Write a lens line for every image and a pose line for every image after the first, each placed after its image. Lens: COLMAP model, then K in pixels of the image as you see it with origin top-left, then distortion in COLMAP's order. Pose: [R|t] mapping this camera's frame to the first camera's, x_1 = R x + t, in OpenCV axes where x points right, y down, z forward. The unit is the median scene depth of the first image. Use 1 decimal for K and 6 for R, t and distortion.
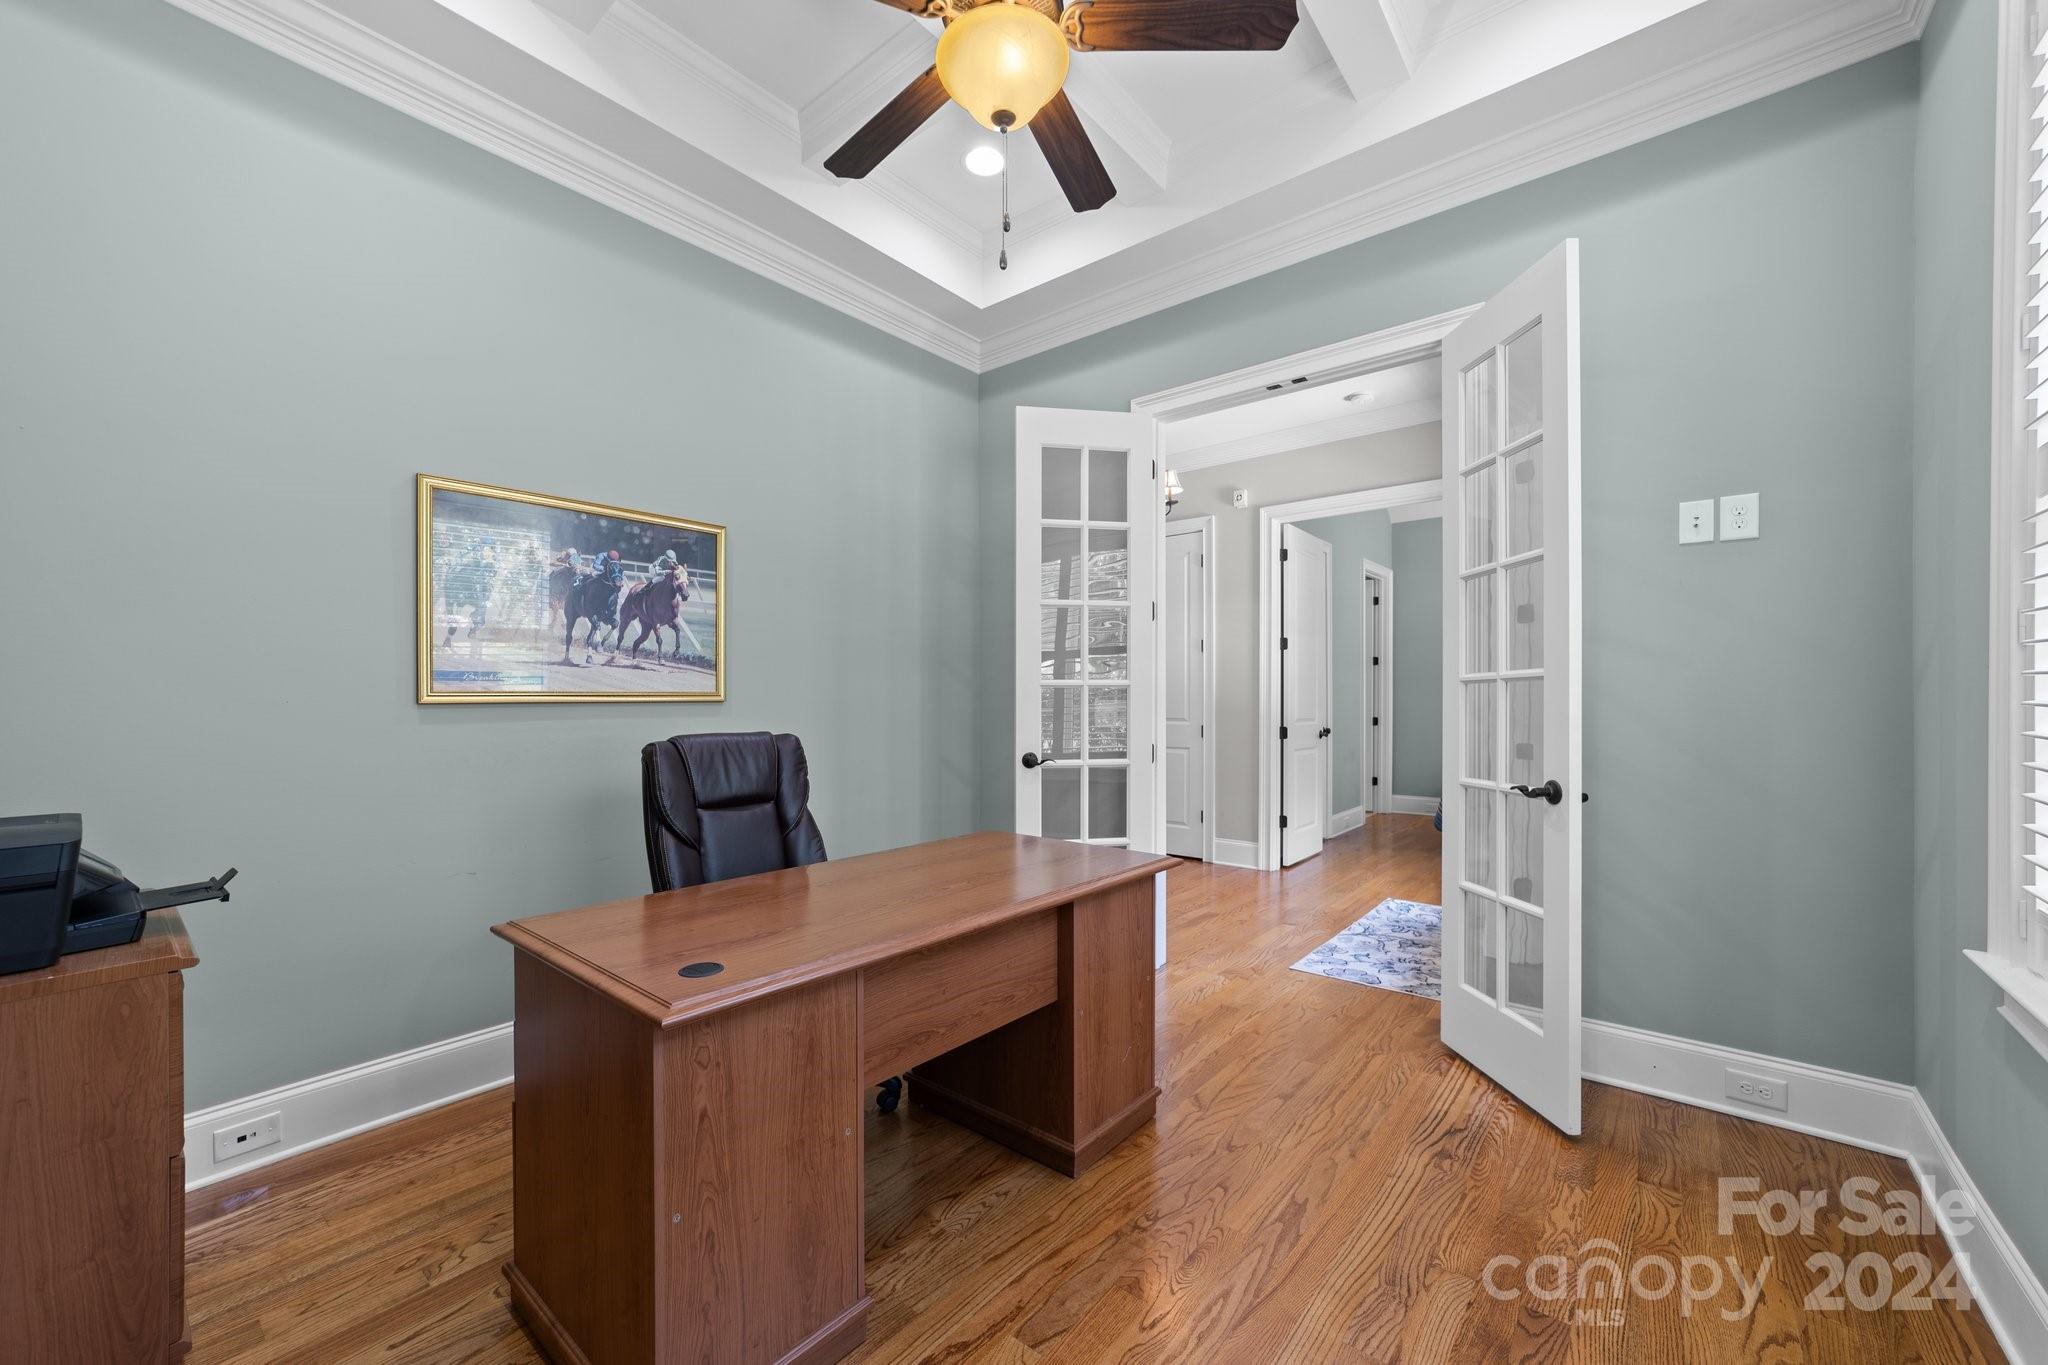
lens RADIAL K [[788.7, 0, 1019.7], [0, 788.7, 689.9], [0, 0, 1]] dist [-0.000796, -0.000047]
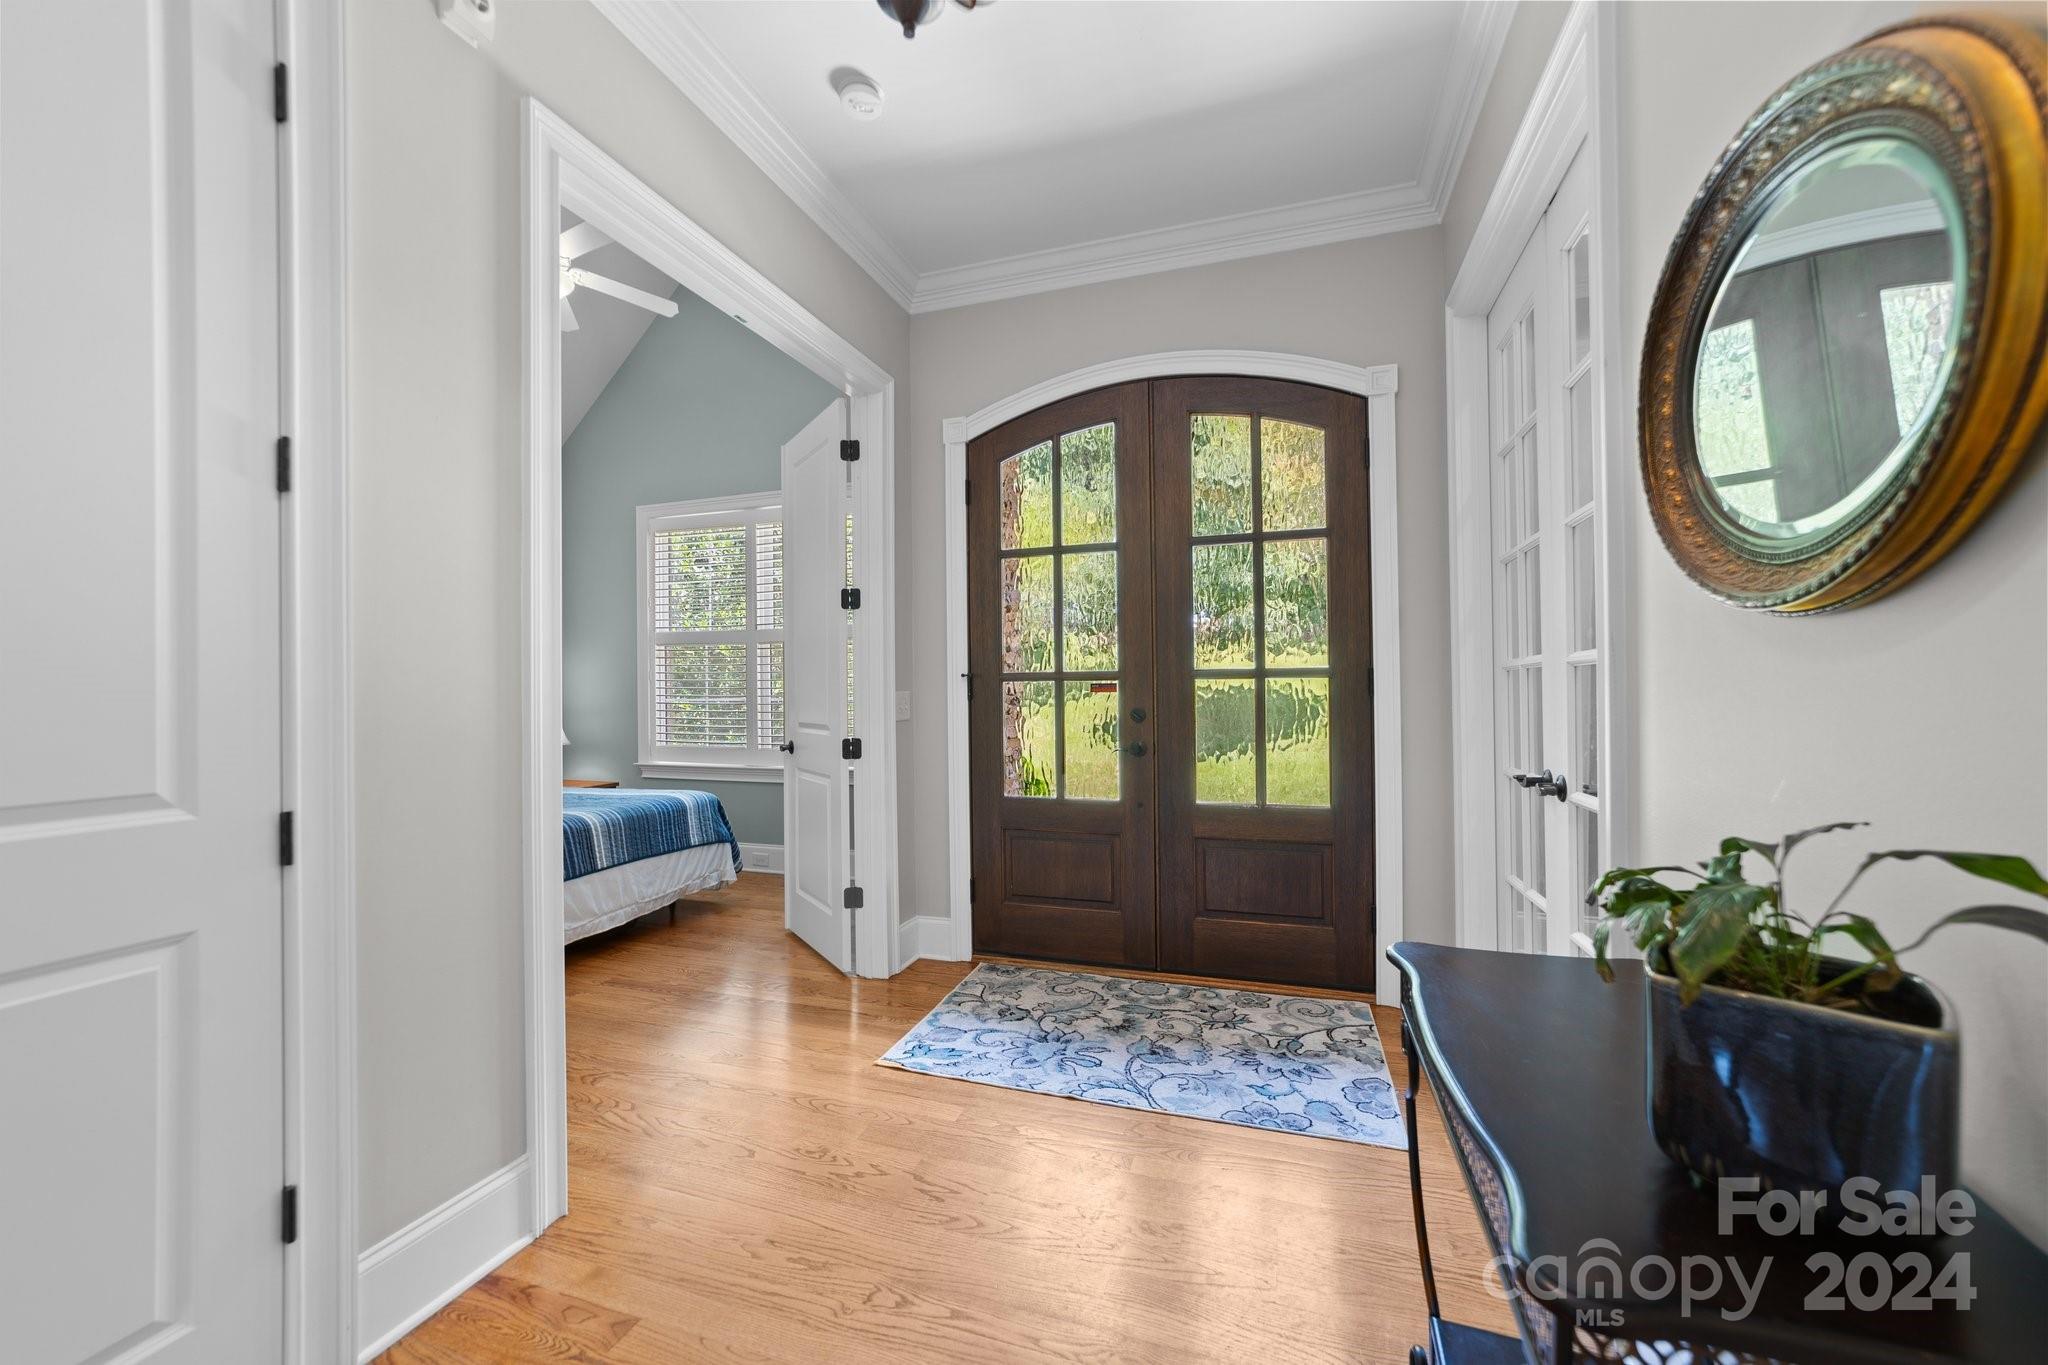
lens RADIAL K [[788.7, 0, 1019.7], [0, 788.7, 689.9], [0, 0, 1]] dist [-0.000796, -0.000047]
pose [[-0.360764, 0.008372, 0.932619, -0.080104], [0.007157, 0.999955, -0.006208, 0.018872], [-0.932630, 0.004436, -0.360808, 1.331186]]
